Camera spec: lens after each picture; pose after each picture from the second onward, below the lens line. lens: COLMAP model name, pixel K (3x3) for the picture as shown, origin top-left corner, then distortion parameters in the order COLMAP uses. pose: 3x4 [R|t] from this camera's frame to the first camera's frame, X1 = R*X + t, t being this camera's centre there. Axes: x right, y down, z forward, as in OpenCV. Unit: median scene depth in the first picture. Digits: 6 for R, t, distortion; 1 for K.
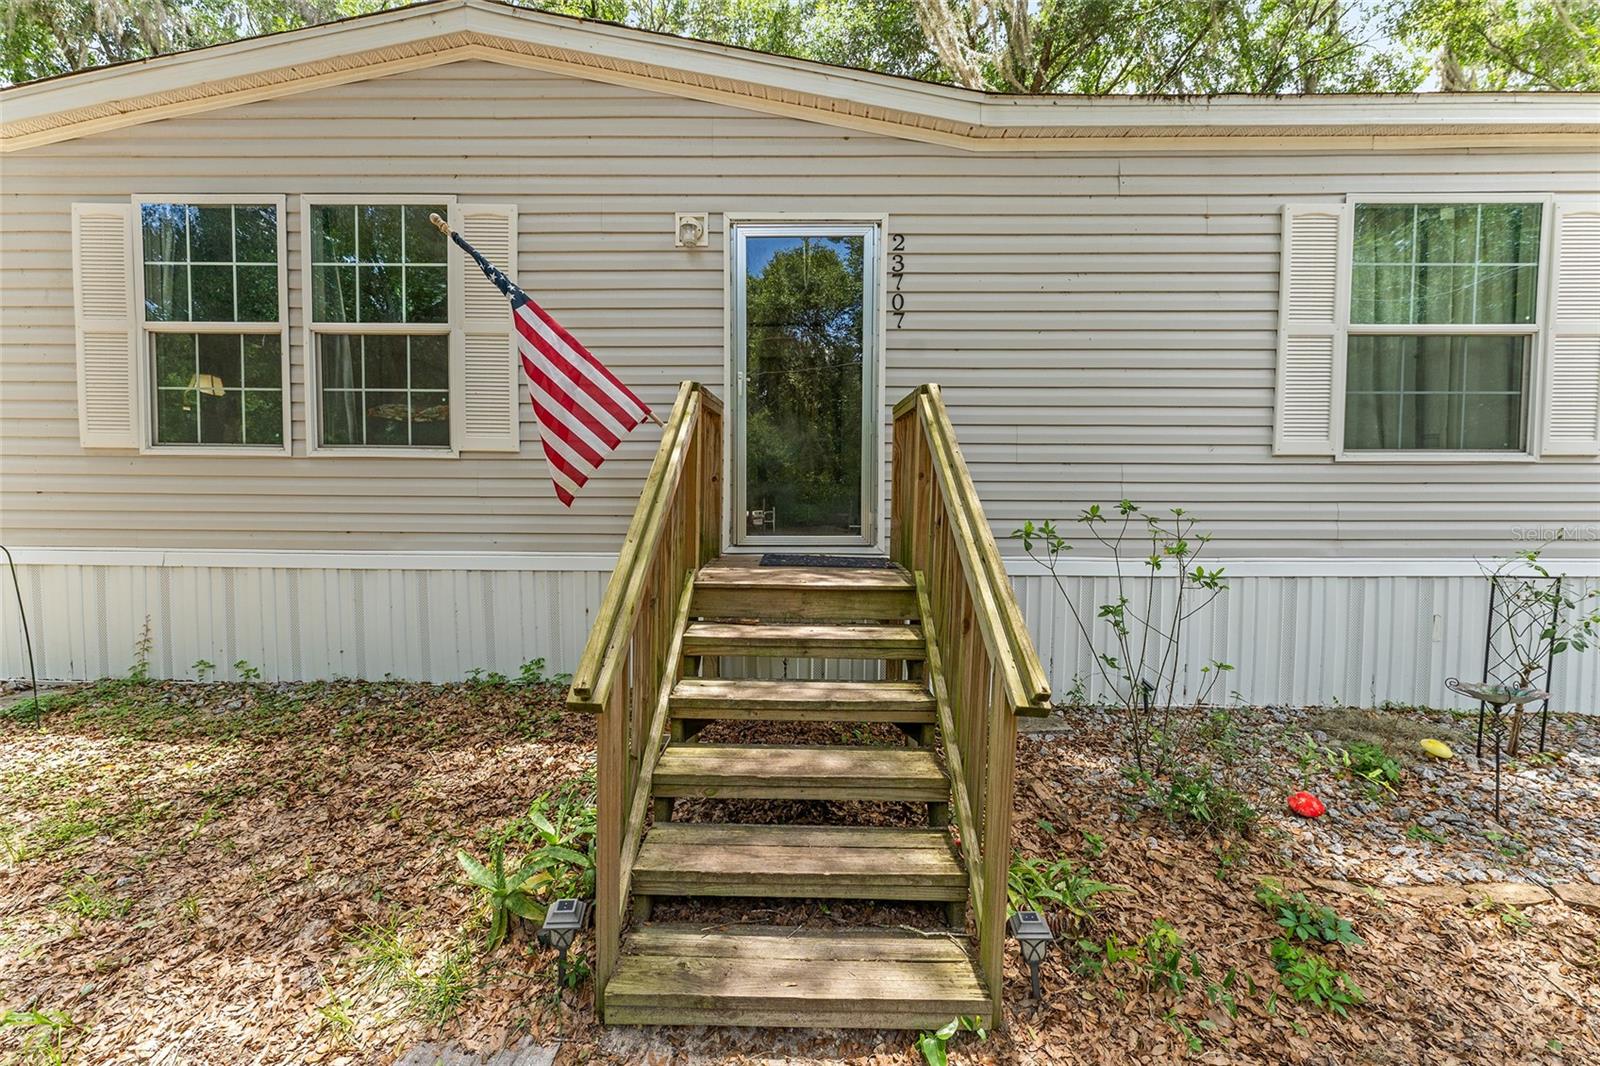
lens RADIAL K [[614.1, 0, 792.2], [0, 614.1, 535.5], [0, 0, 1]] dist [0.000714, -0.000287]
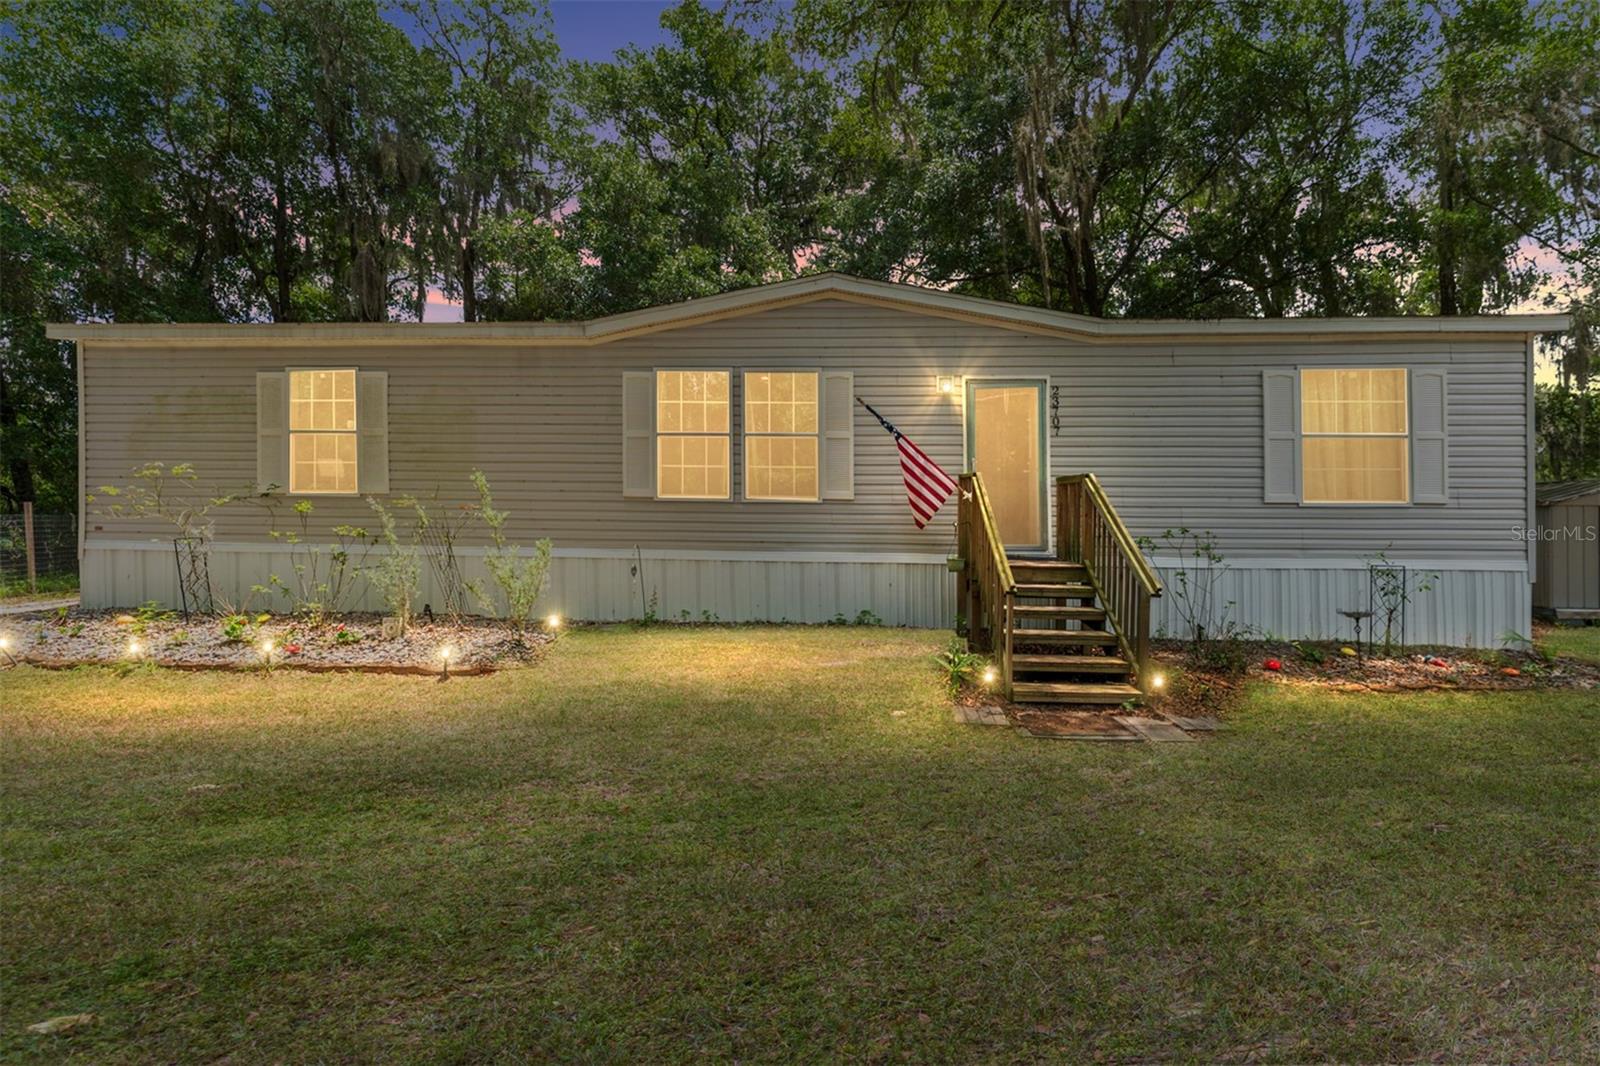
lens RADIAL K [[614.1, 0, 820.7], [0, 614.1, 504.5], [0, 0, 1]] dist [0.000714, -0.000287]
pose [[0.999209, 0.002457, -0.039687, -0.482334], [-0.005807, 0.996405, -0.084513, 0.039221], [0.039337, 0.084677, 0.995632, -0.901433]]
